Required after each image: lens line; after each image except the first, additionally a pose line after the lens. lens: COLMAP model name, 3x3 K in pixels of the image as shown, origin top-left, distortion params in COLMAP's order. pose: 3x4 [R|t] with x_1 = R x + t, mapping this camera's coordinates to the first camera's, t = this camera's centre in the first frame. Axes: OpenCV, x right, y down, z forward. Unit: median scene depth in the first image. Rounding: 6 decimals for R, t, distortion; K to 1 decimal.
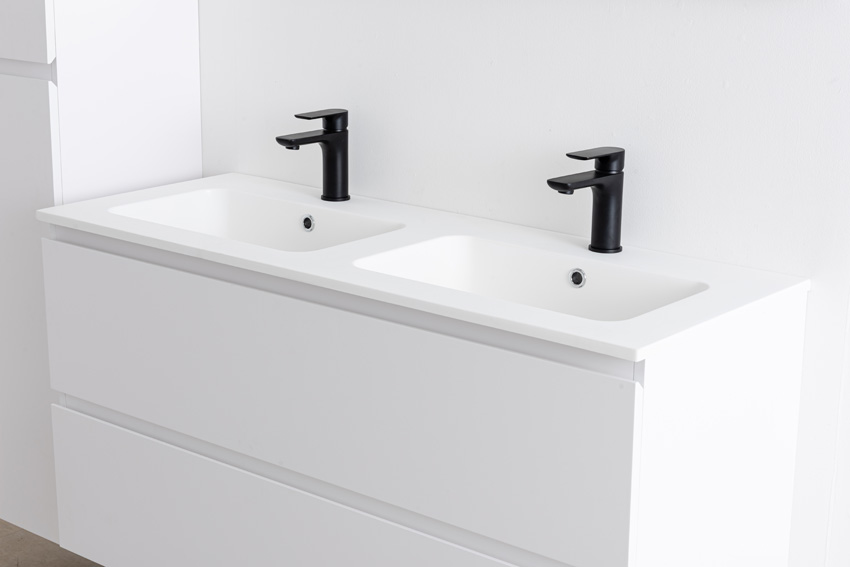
lens RADIAL K [[1570.4, 0, 425.0], [0, 1570.4, 283.5], [0, 0, 1]] dist [0.010778, -0.028140]
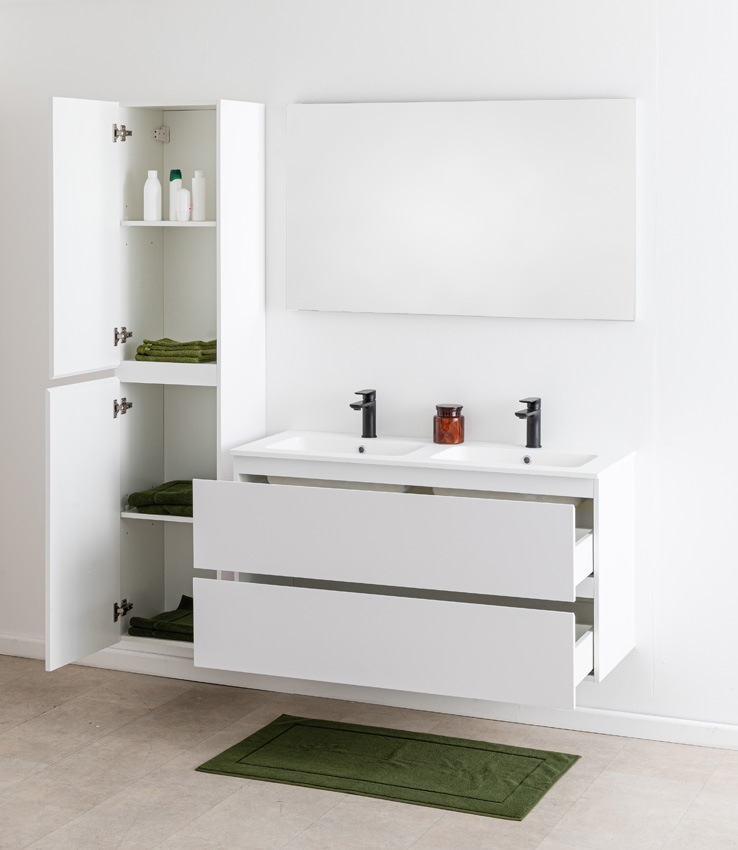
lens RADIAL K [[1699.7, 0, 369.0], [0, 1699.7, 425.0], [0, 0, 1]] dist [-0.037331, 0.005704]
pose [[0.953185, -0.047116, 0.298693, -0.725027], [0.084049, 0.990144, -0.112030, 0.173966], [-0.290471, 0.131891, 0.947751, -1.016393]]
